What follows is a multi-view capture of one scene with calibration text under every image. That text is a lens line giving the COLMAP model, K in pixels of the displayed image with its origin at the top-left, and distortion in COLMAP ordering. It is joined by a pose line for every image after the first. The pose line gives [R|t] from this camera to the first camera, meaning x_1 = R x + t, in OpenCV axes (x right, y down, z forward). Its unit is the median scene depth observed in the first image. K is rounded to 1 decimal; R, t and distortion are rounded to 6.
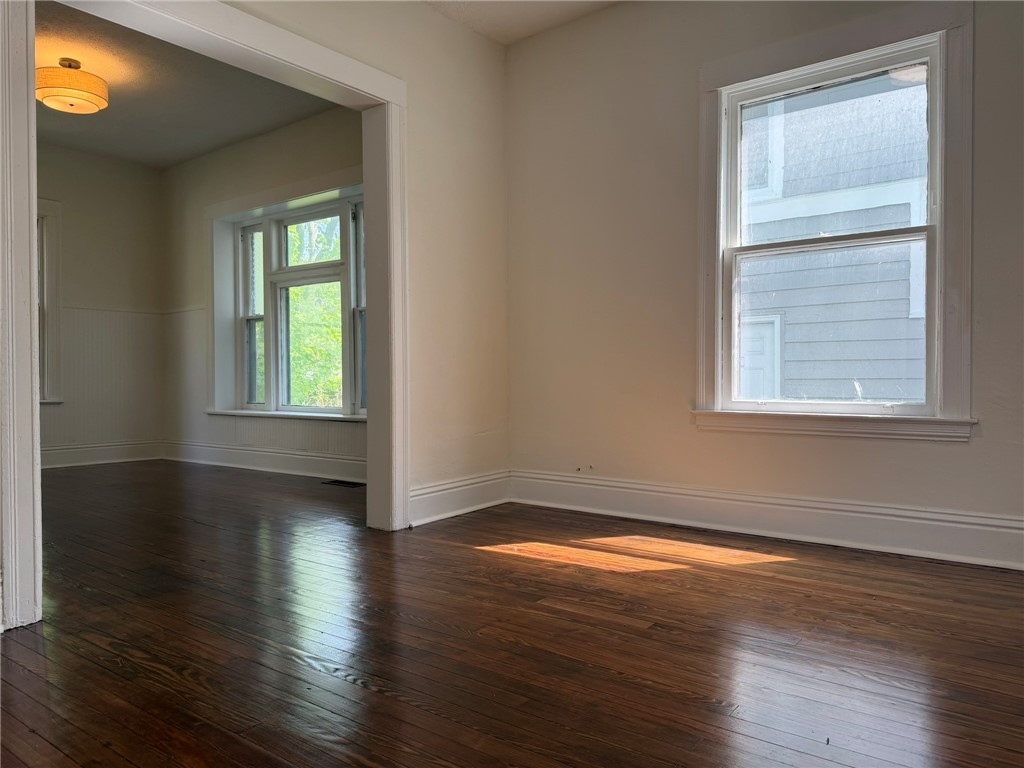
lens RADIAL K [[715.8, 0, 512.9], [0, 715.8, 388.3], [0, 0, 1]] dist [0.056299, -0.066086]
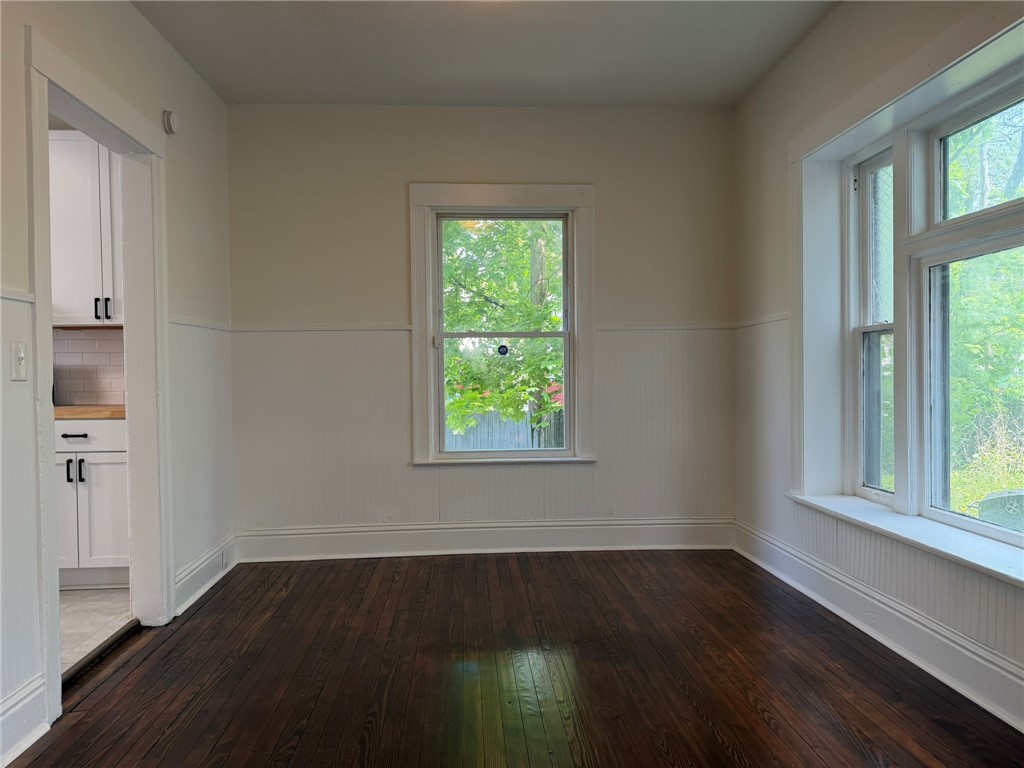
lens RADIAL K [[715.8, 0, 529.0], [0, 715.8, 389.3], [0, 0, 1]] dist [0.056299, -0.066086]
pose [[0.678471, 0.008445, -0.734578, -0.250708], [0.005517, 0.999847, 0.016590, -0.113776], [0.734606, -0.015309, 0.678321, 0.800960]]
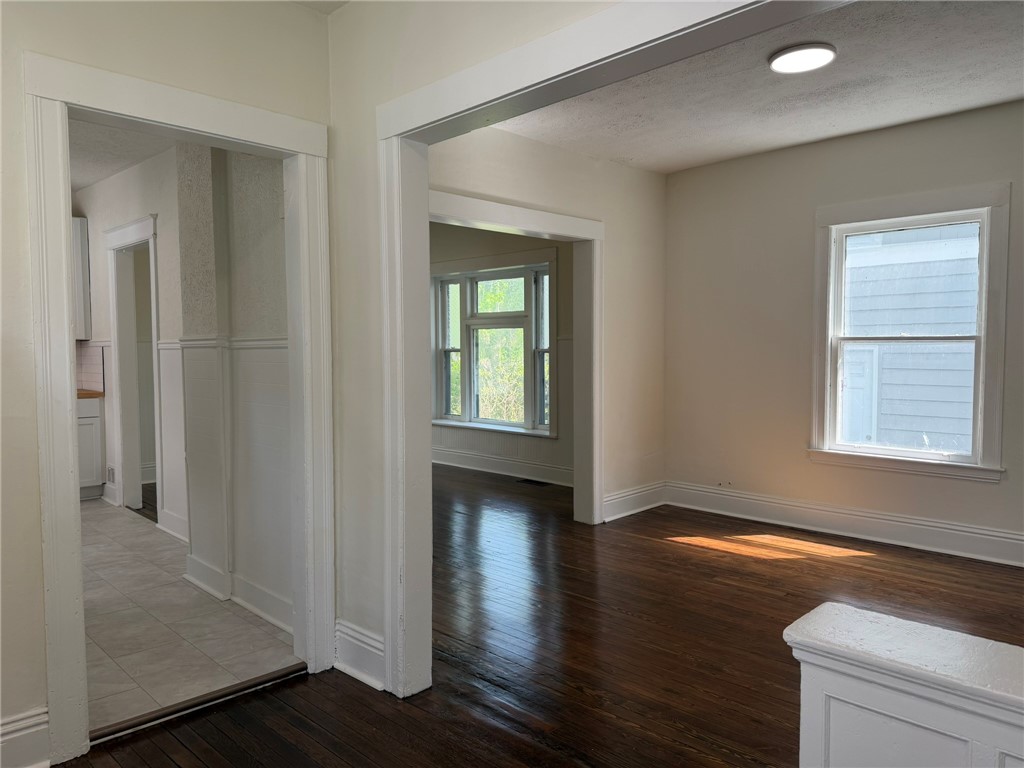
lens RADIAL K [[715.8, 0, 513.3], [0, 715.8, 388.7], [0, 0, 1]] dist [0.056299, -0.066086]
pose [[0.992442, 0.003676, -0.122663, -0.154364], [0.001914, 0.998966, 0.045418, -0.154829], [0.122703, -0.045310, 0.991409, -0.492217]]
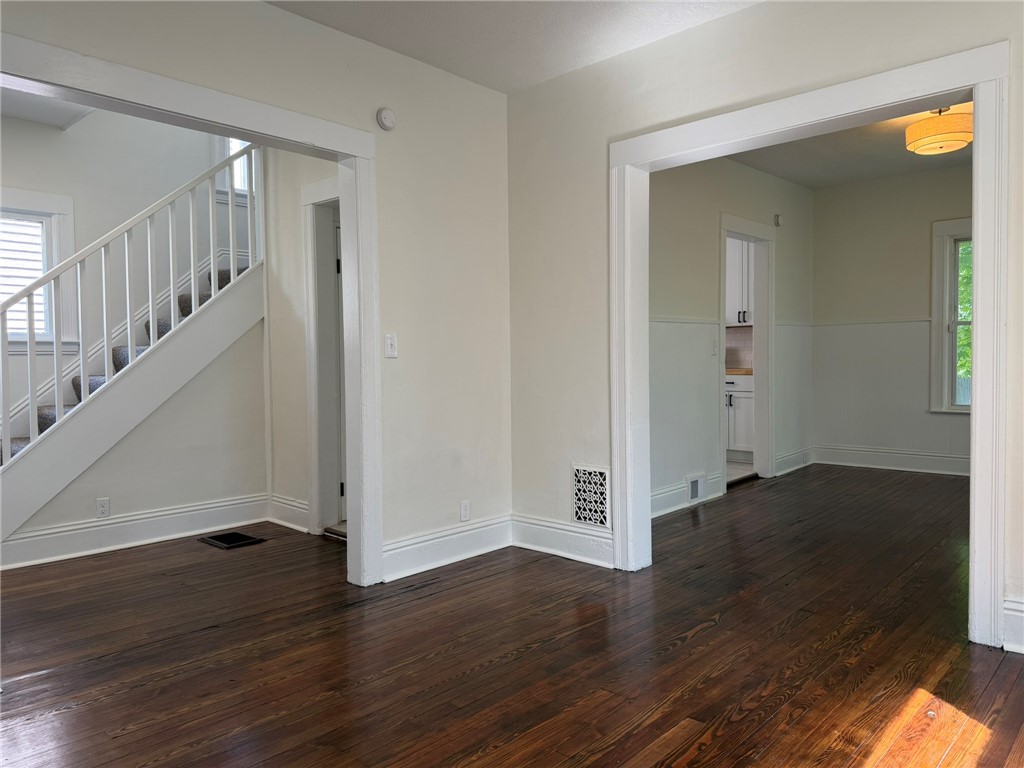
lens RADIAL K [[715.8, 0, 507.8], [0, 715.8, 380.1], [0, 0, 1]] dist [0.056299, -0.066086]
pose [[-0.081530, 0.031716, -0.996166, 0.636994], [0.003415, 0.999497, 0.031543, -0.107700], [0.996665, -0.000831, -0.081597, 0.566196]]
